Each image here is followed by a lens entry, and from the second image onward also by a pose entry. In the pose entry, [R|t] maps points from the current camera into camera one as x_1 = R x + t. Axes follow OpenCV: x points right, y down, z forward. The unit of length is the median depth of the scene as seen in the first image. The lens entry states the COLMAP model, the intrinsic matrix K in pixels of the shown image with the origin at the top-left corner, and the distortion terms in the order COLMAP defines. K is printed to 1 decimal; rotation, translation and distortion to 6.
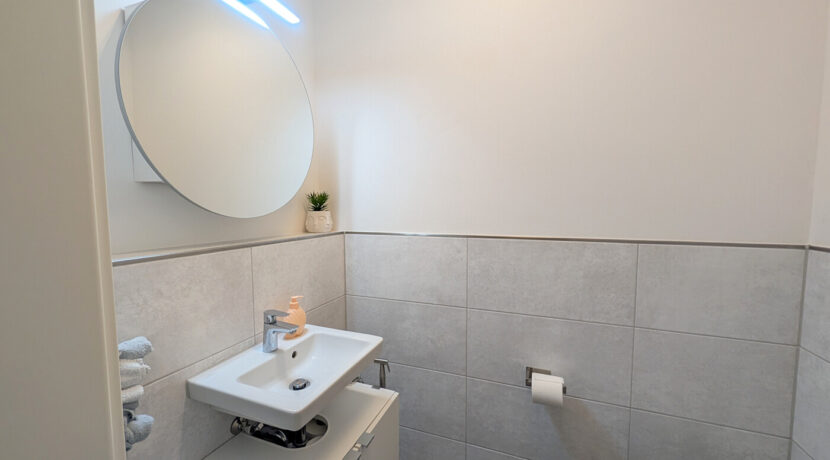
lens RADIAL K [[320.4, 0, 417.0], [0, 320.4, 230.4], [0, 0, 1]] dist [0.002795, 0.000117]
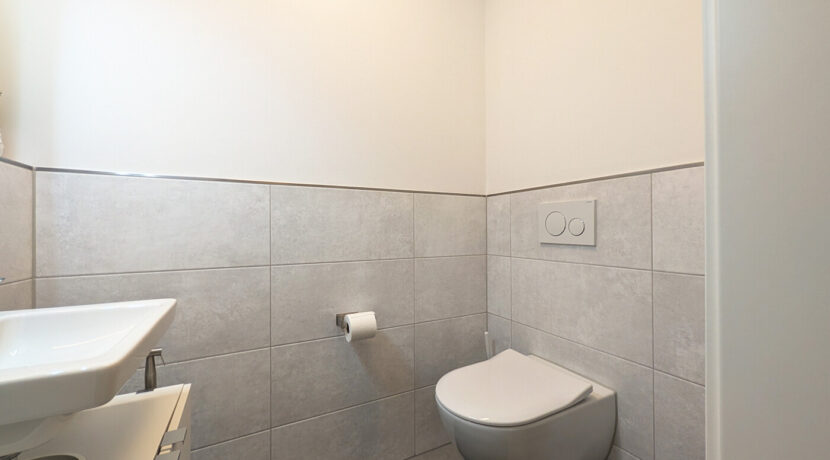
lens RADIAL K [[320.4, 0, 417.2], [0, 320.4, 229.6], [0, 0, 1]] dist [0.002795, 0.000117]
pose [[0.650054, 0.001607, 0.759886, -0.262126], [0.060088, 0.996758, -0.053511, 0.227702], [-0.757508, 0.080445, 0.647850, 0.129975]]
